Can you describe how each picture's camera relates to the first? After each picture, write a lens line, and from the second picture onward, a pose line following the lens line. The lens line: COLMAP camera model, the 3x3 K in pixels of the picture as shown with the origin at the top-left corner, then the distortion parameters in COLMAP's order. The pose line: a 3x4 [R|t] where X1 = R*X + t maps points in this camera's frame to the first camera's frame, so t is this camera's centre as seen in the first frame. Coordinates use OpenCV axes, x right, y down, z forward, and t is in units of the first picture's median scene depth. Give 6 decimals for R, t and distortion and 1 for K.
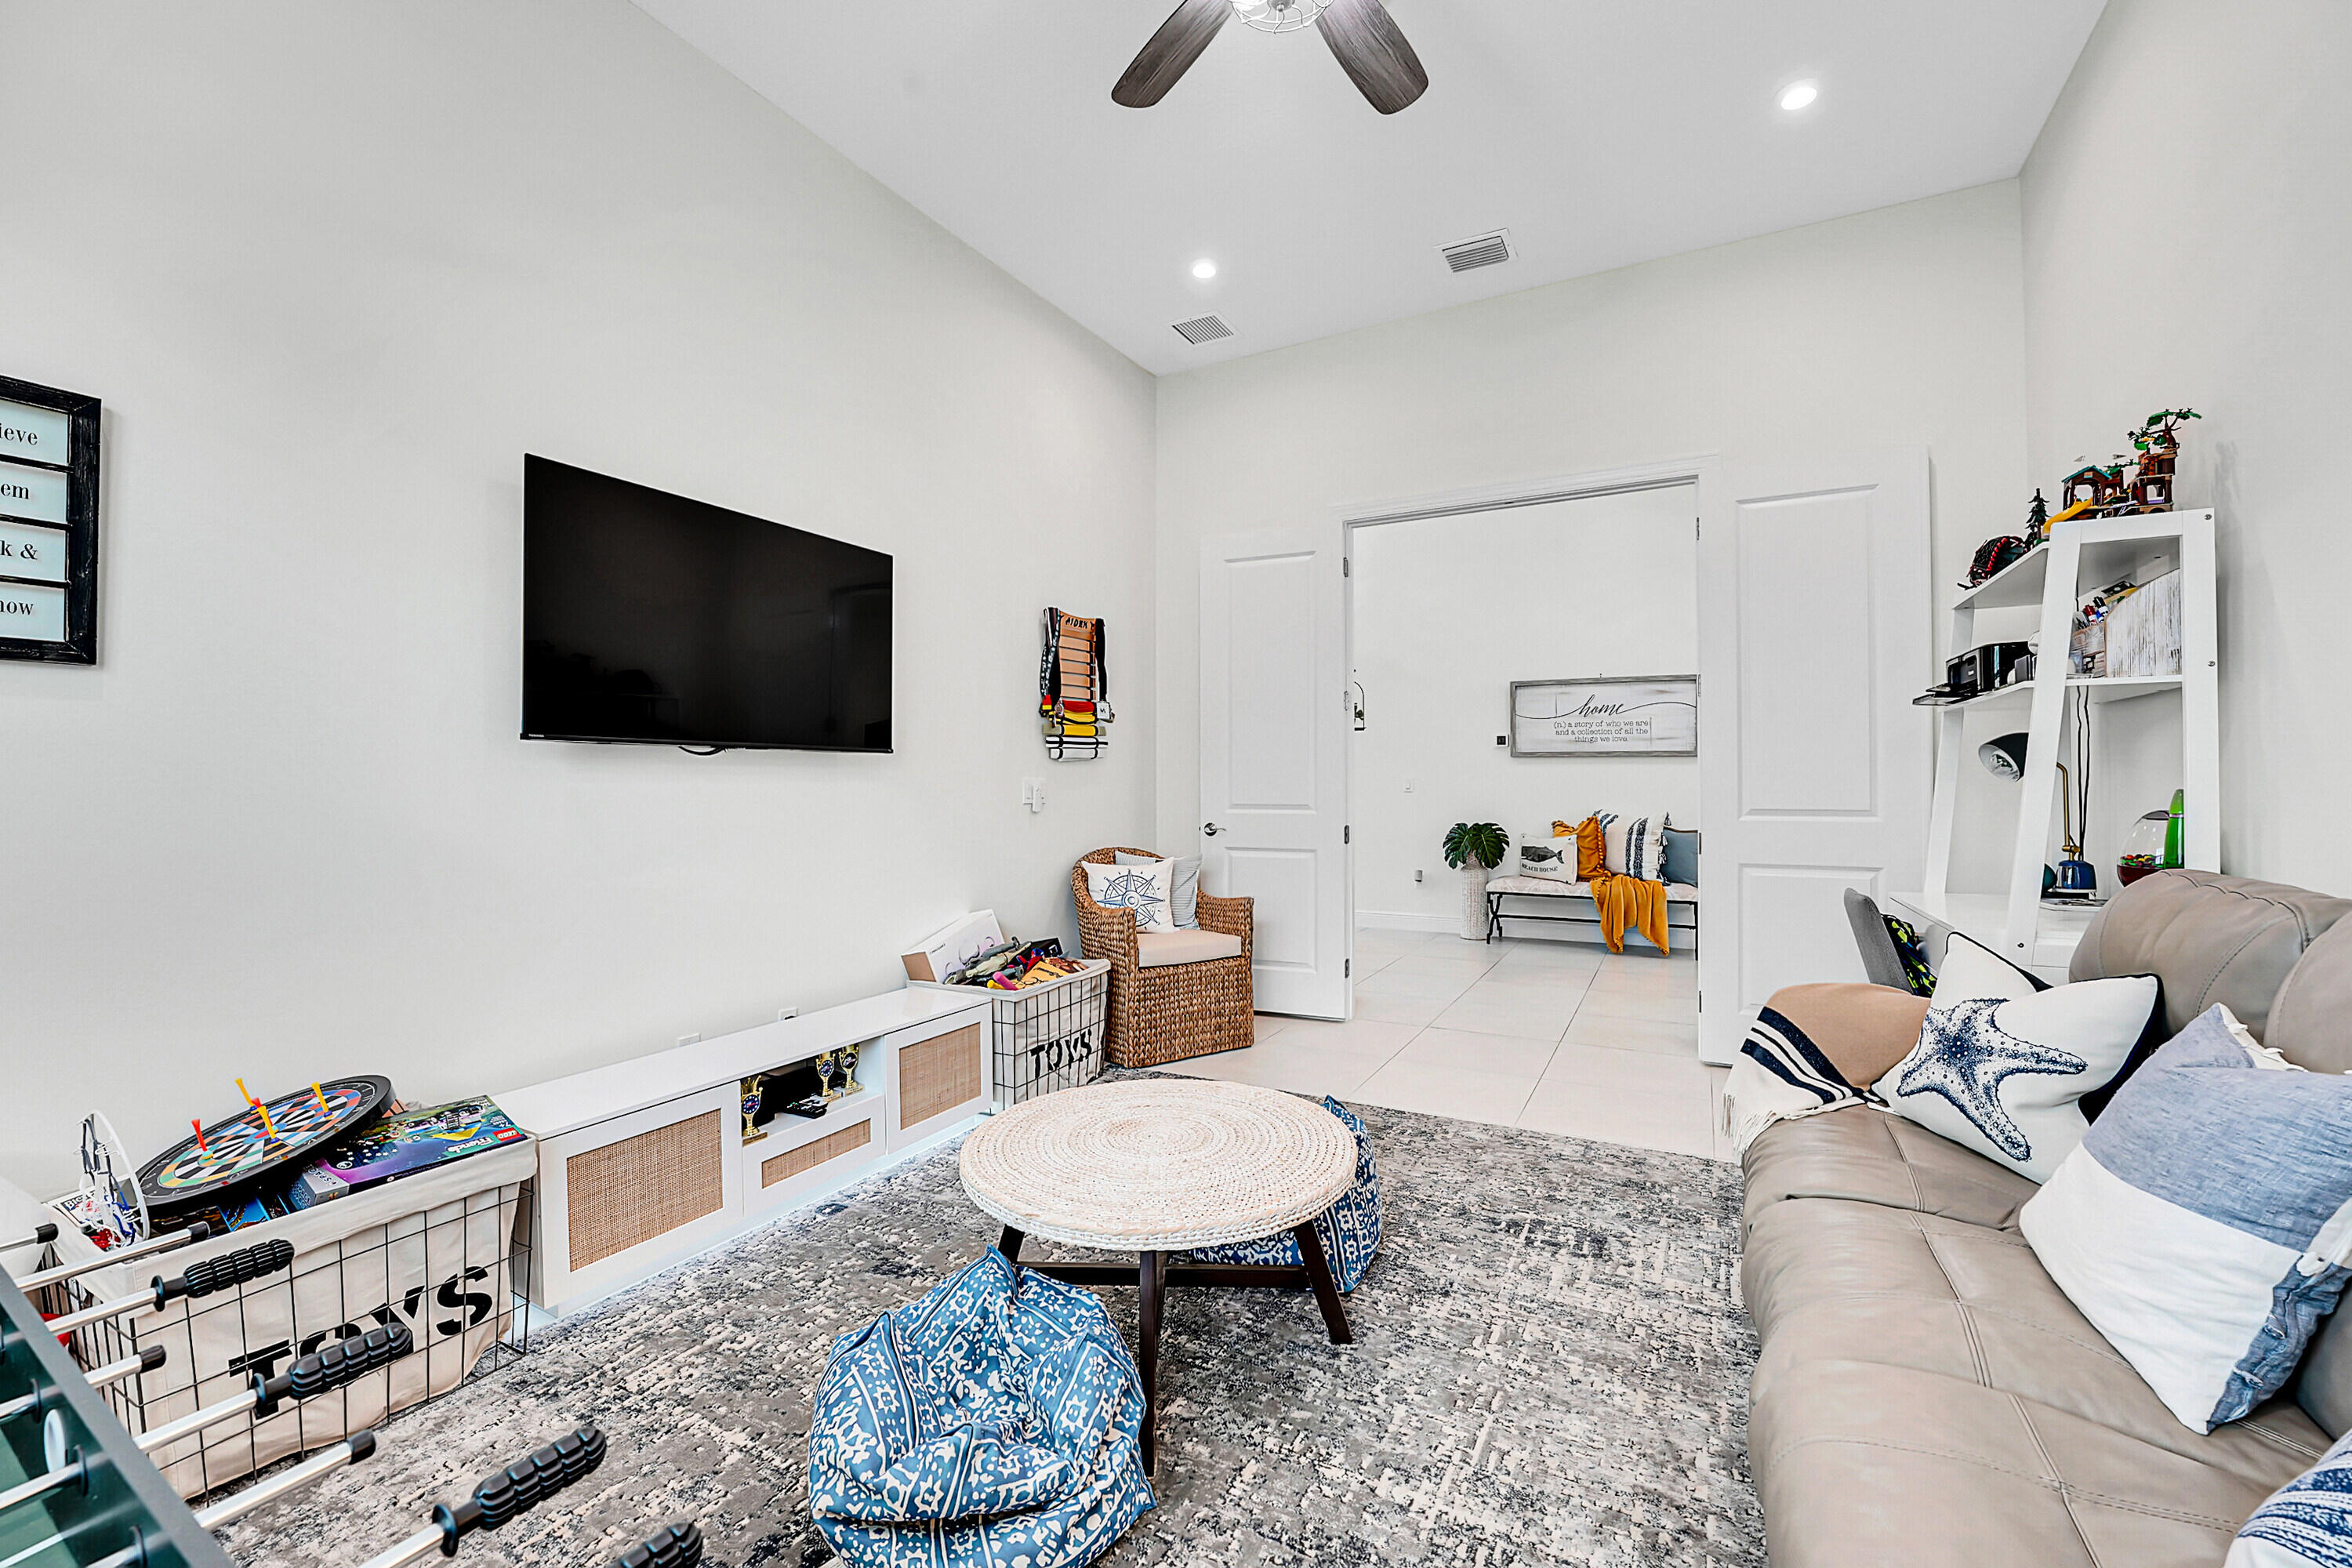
lens RADIAL K [[984.1, 0, 1183.0], [0, 984.1, 778.4], [0, 0, 1]] dist [0.000706, 0.000193]
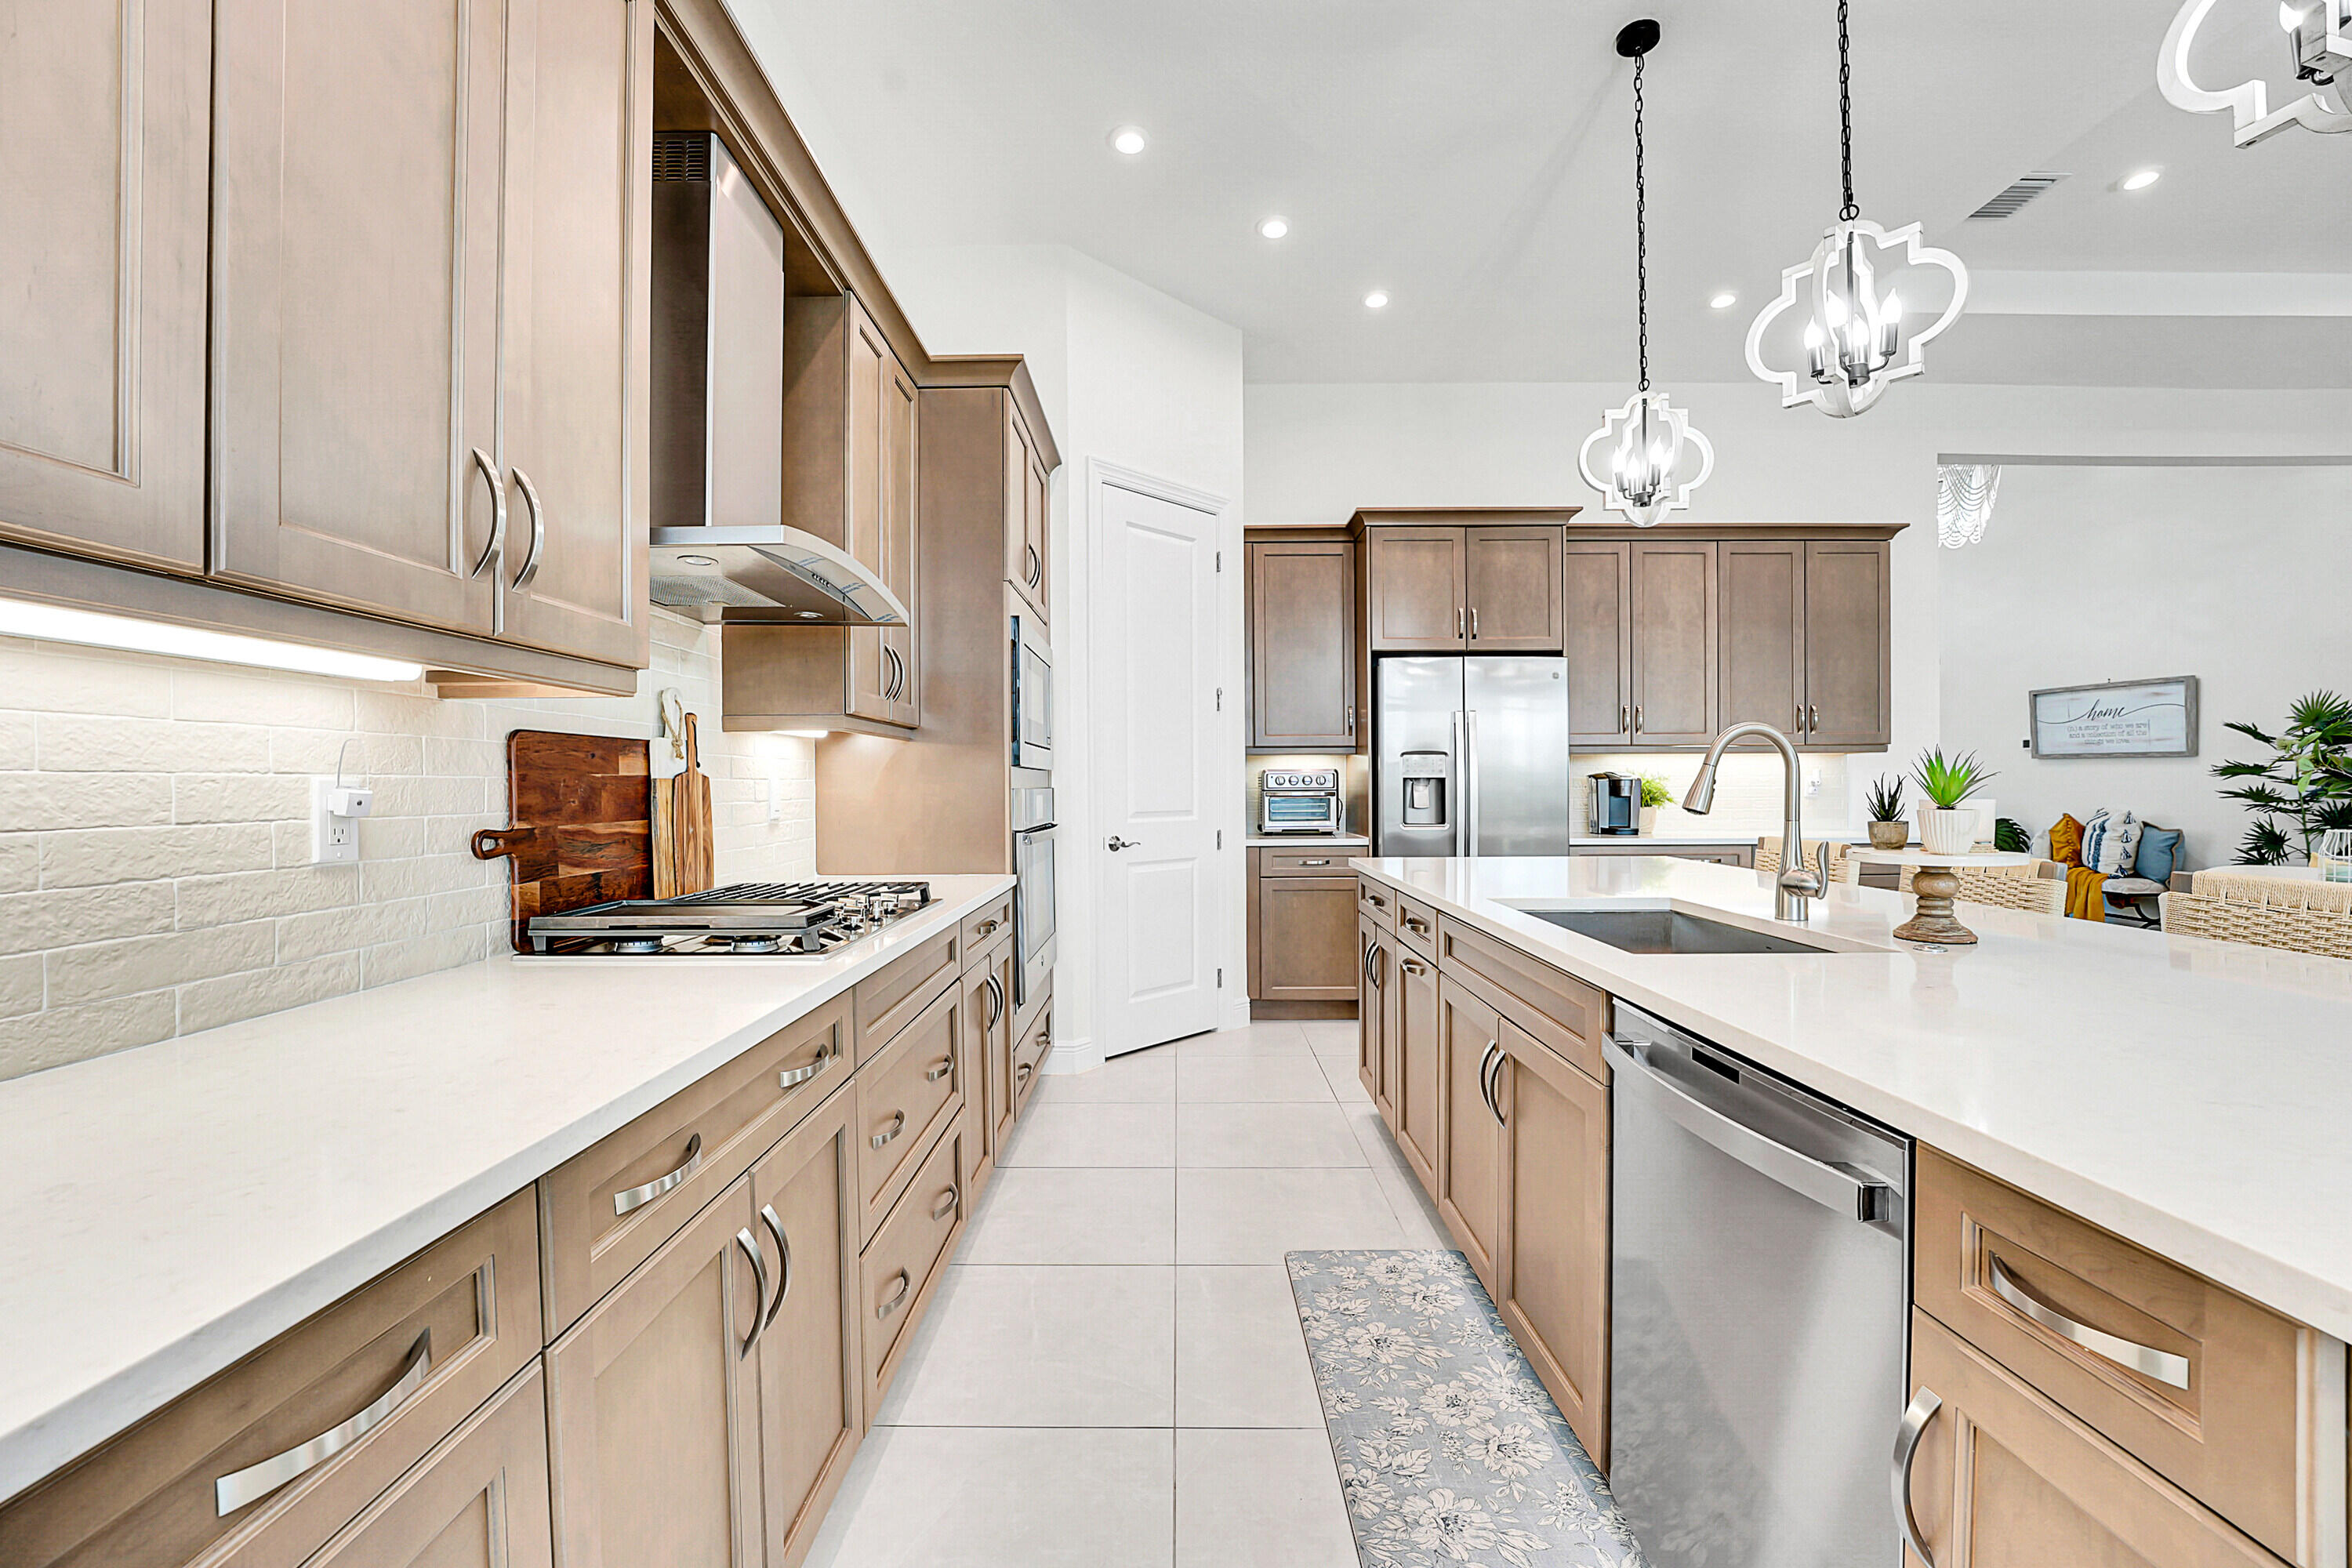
lens RADIAL K [[943.1, 0, 1174.7], [0, 943.1, 791.6], [0, 0, 1]] dist [-0.019689, 0.000075]
pose [[0.455827, 0.005050, -0.890054, 1.350416], [0.006864, 0.999934, 0.009189, -0.001637], [0.890042, -0.010299, 0.455762, -0.562373]]
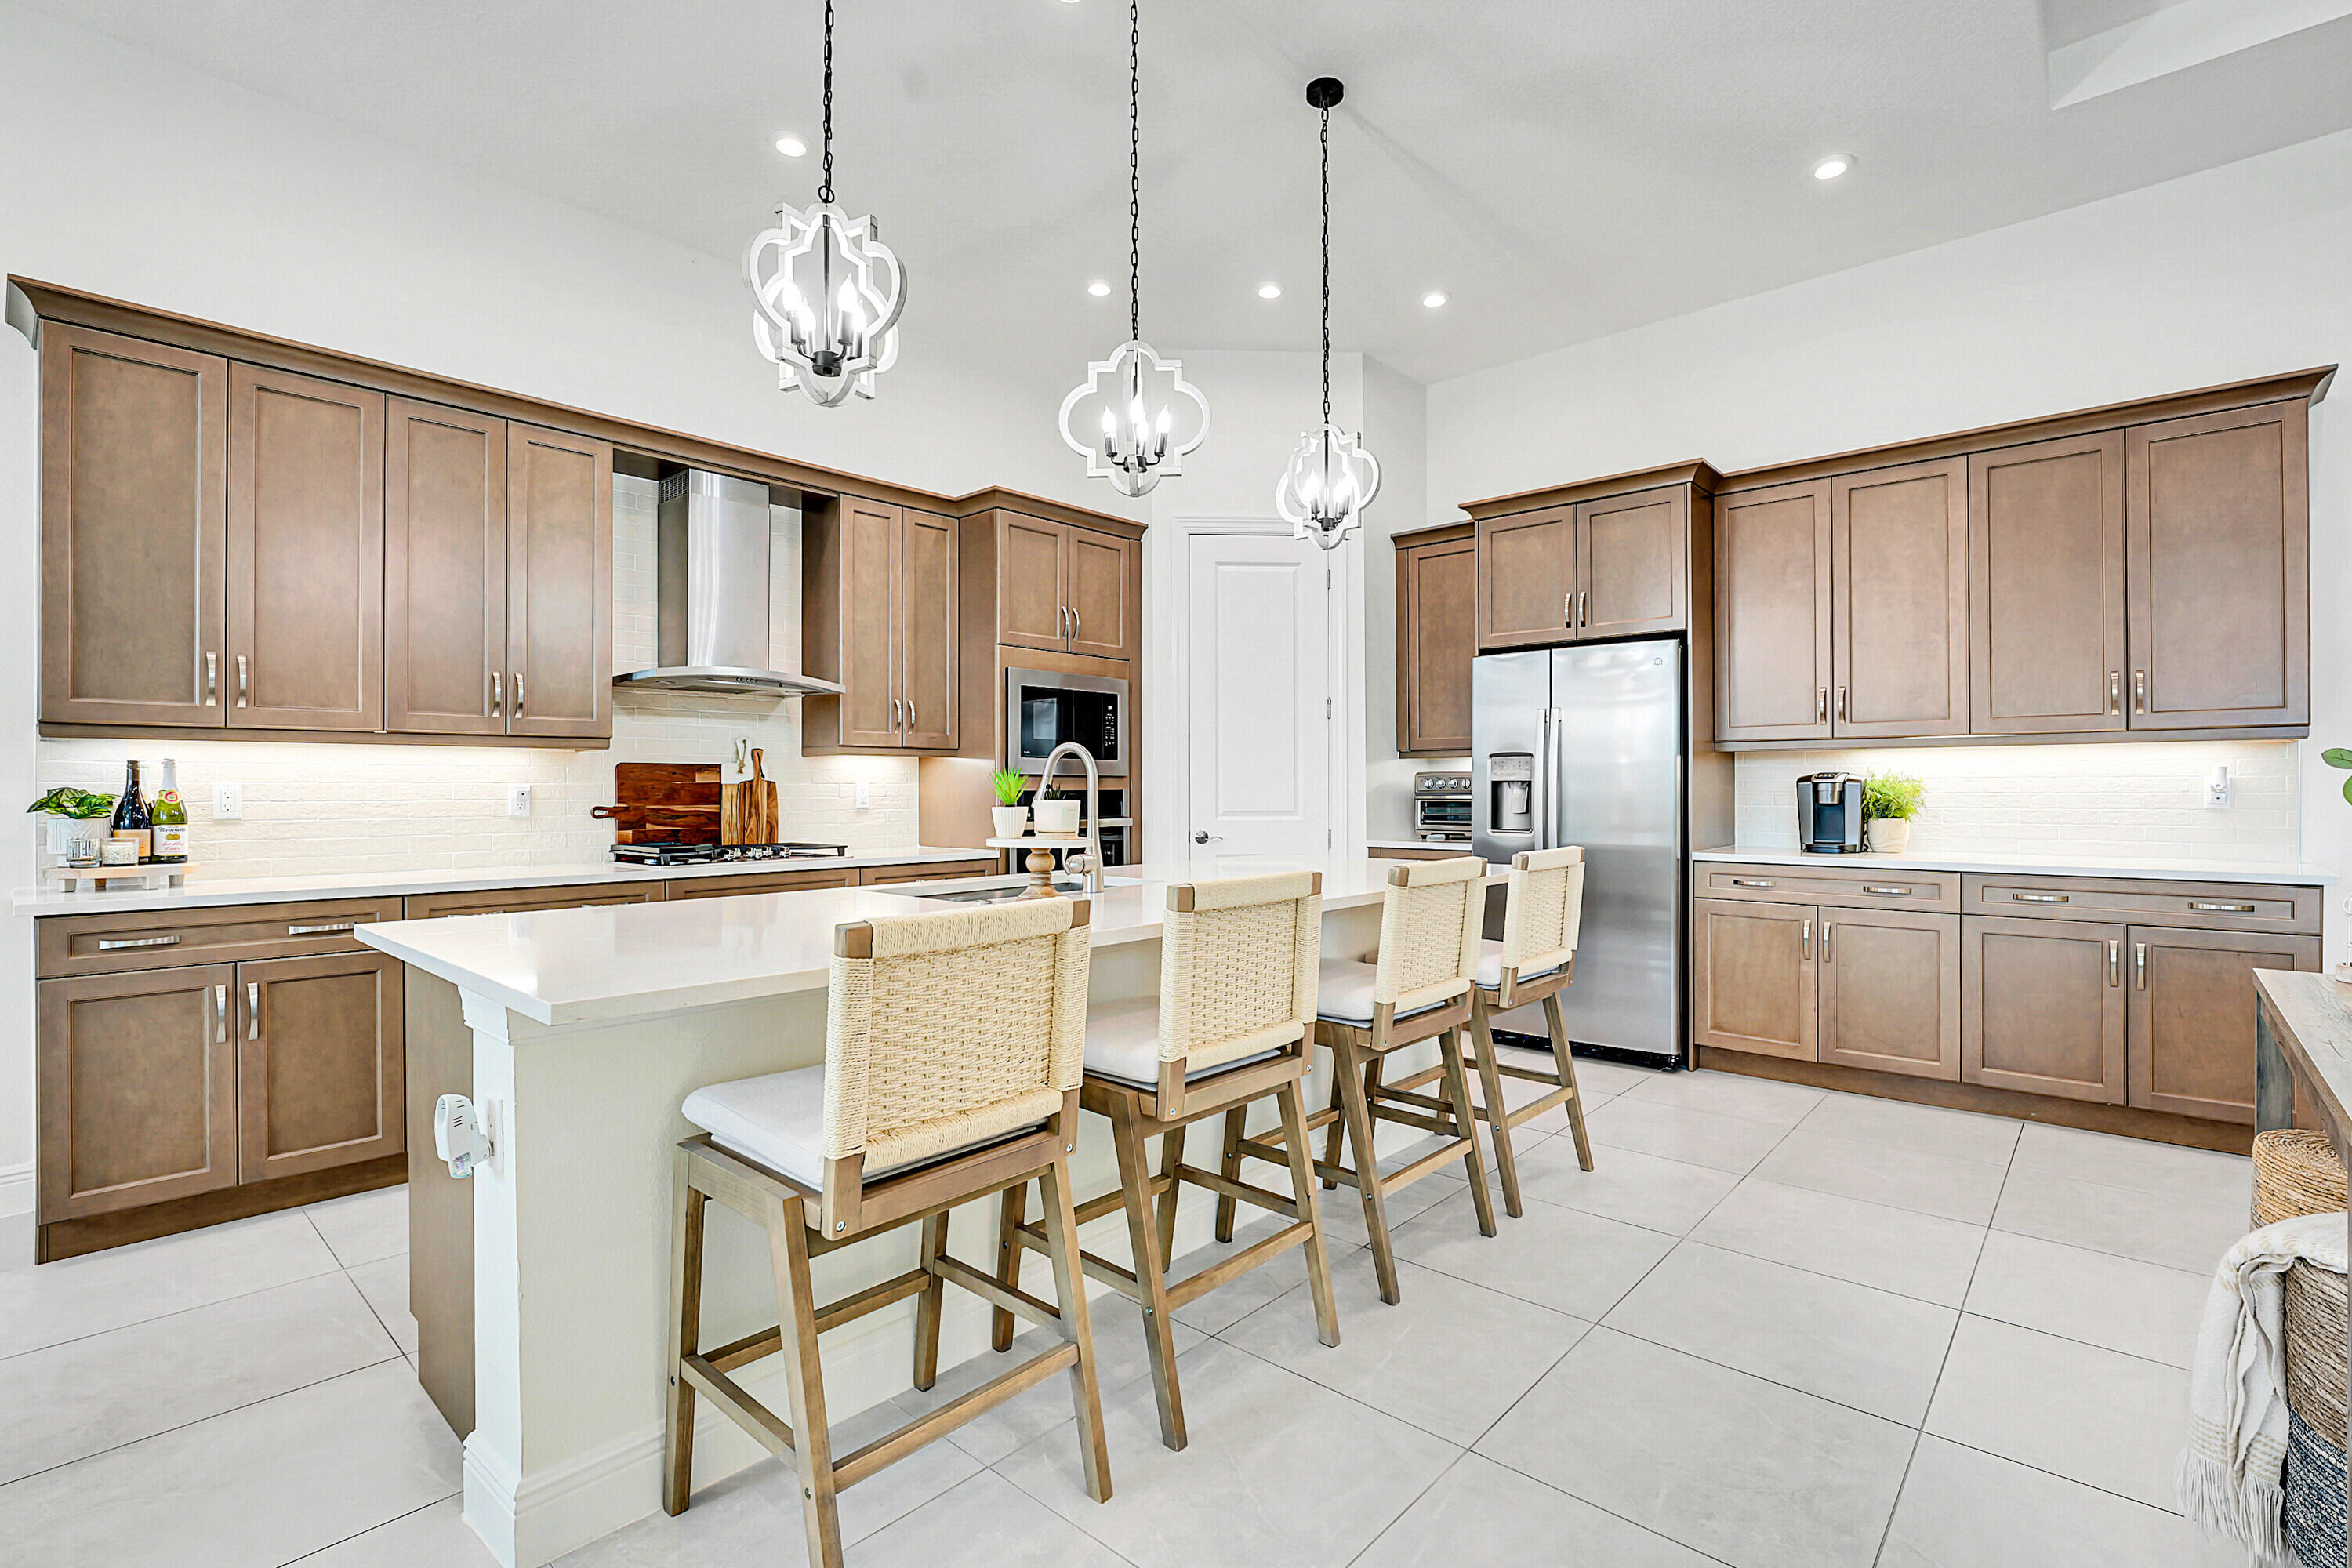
lens RADIAL K [[1073.0, 0, 1203.6], [0, 1073.0, 786.9], [0, 0, 1]] dist [-0.002847, -0.000518]
pose [[-0.234948, 0.000015, -0.972008, 1.698313], [0.004617, 0.999989, -0.001101, 0.000784], [0.971997, -0.004747, -0.234945, 0.080736]]
